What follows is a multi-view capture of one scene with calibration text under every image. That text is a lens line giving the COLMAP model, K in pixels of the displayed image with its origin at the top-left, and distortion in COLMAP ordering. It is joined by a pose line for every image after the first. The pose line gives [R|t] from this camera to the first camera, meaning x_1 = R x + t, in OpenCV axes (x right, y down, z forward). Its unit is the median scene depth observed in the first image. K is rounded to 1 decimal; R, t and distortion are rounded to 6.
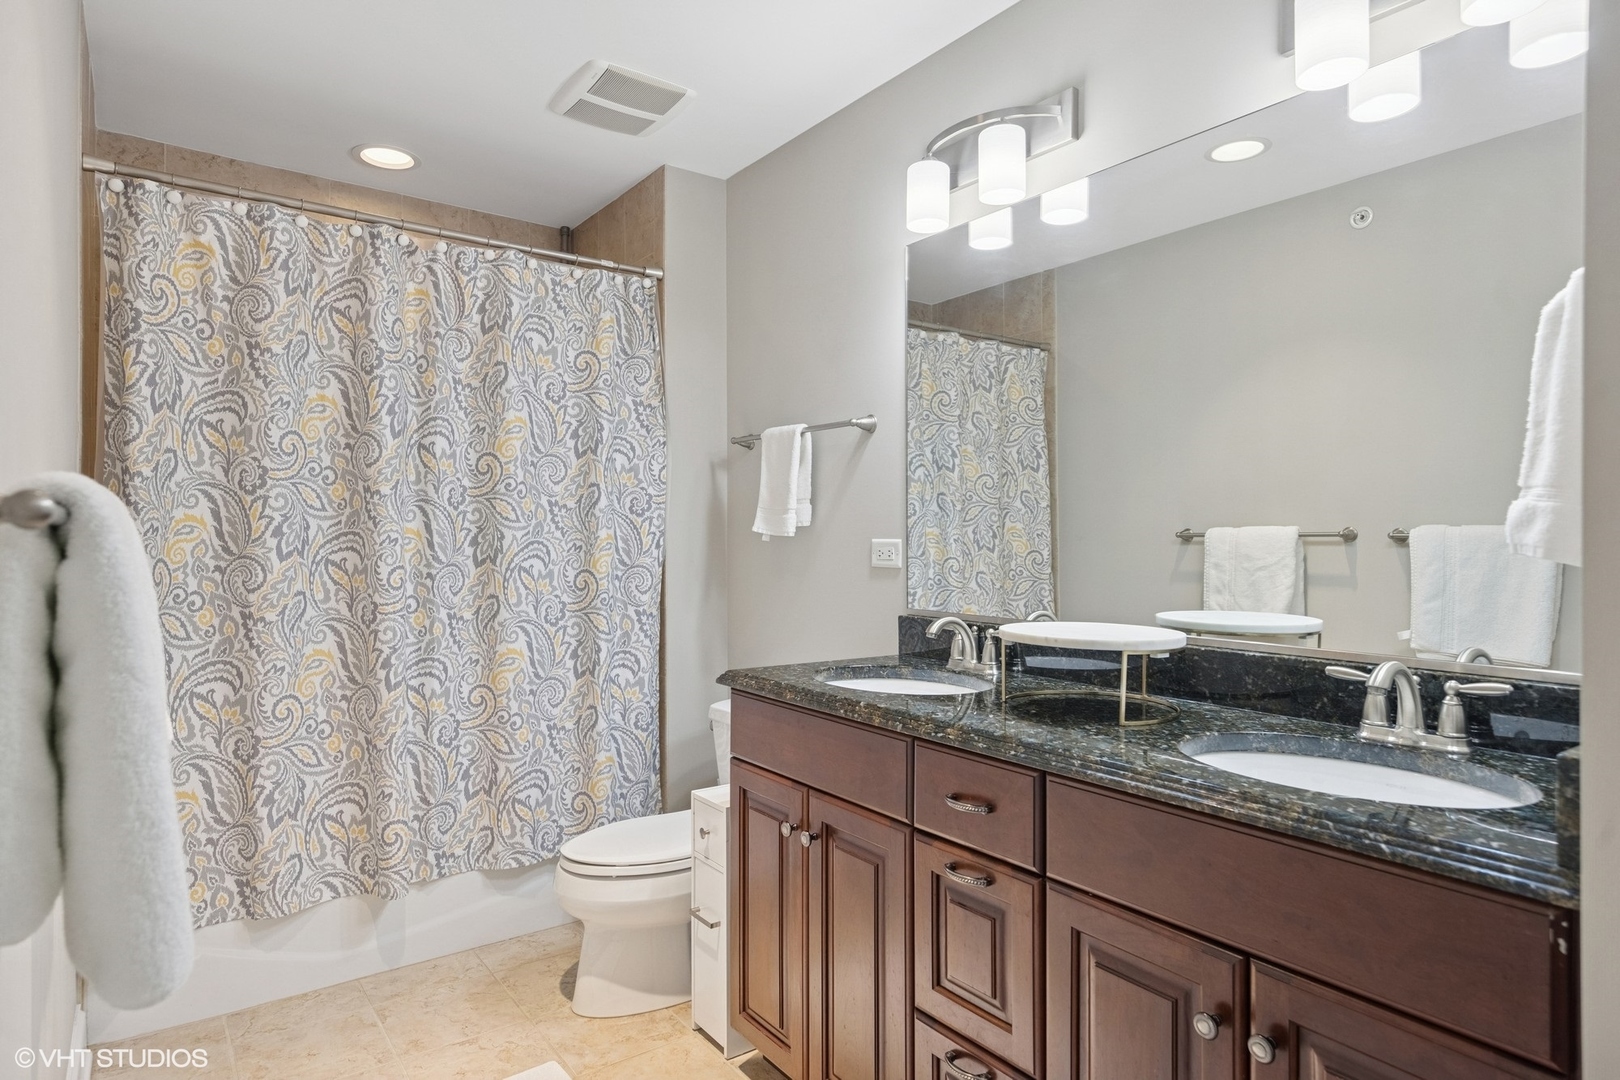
lens RADIAL K [[923.4, 0, 812.4], [0, 923.4, 540.2], [0, 0, 1]] dist [0.003541, 0.000649]
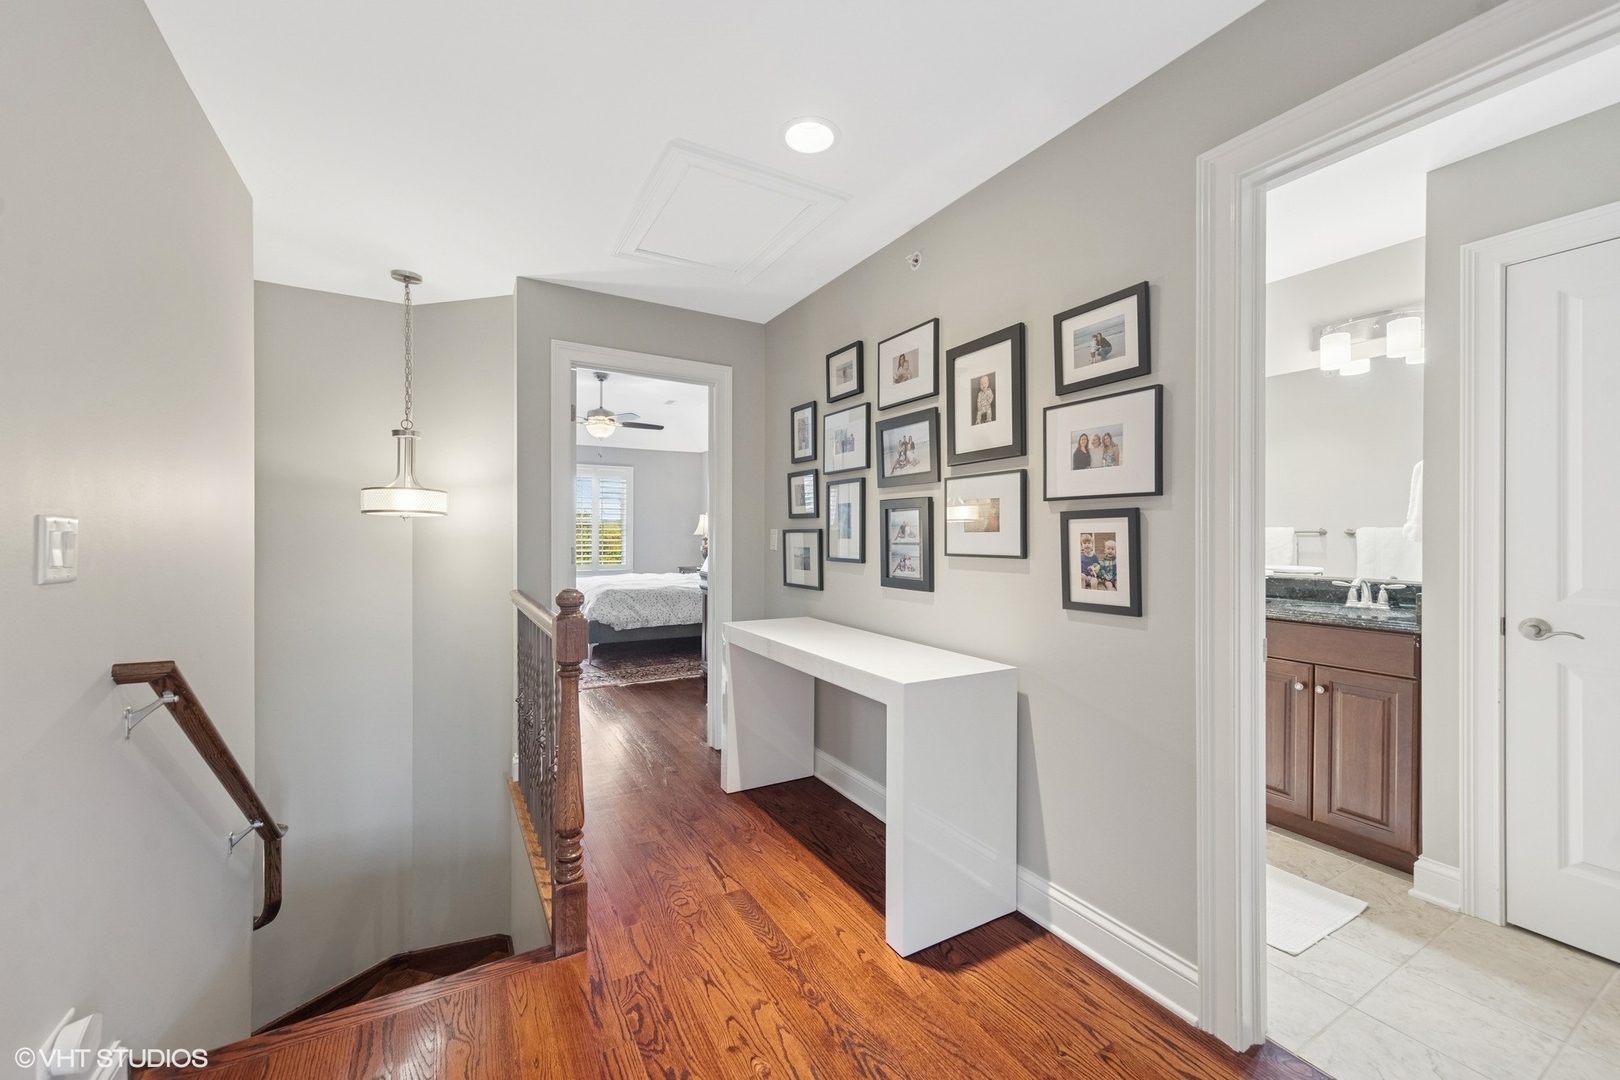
lens RADIAL K [[643.0, 0, 807.0], [0, 643.0, 536.9], [0, 0, 1]] dist [0.000424, 0.000020]
pose [[0.993313, -0.001043, -0.115450, -0.832779], [0.001649, 0.999985, 0.005157, -0.008917], [0.115443, -0.005313, 0.993300, -1.159931]]
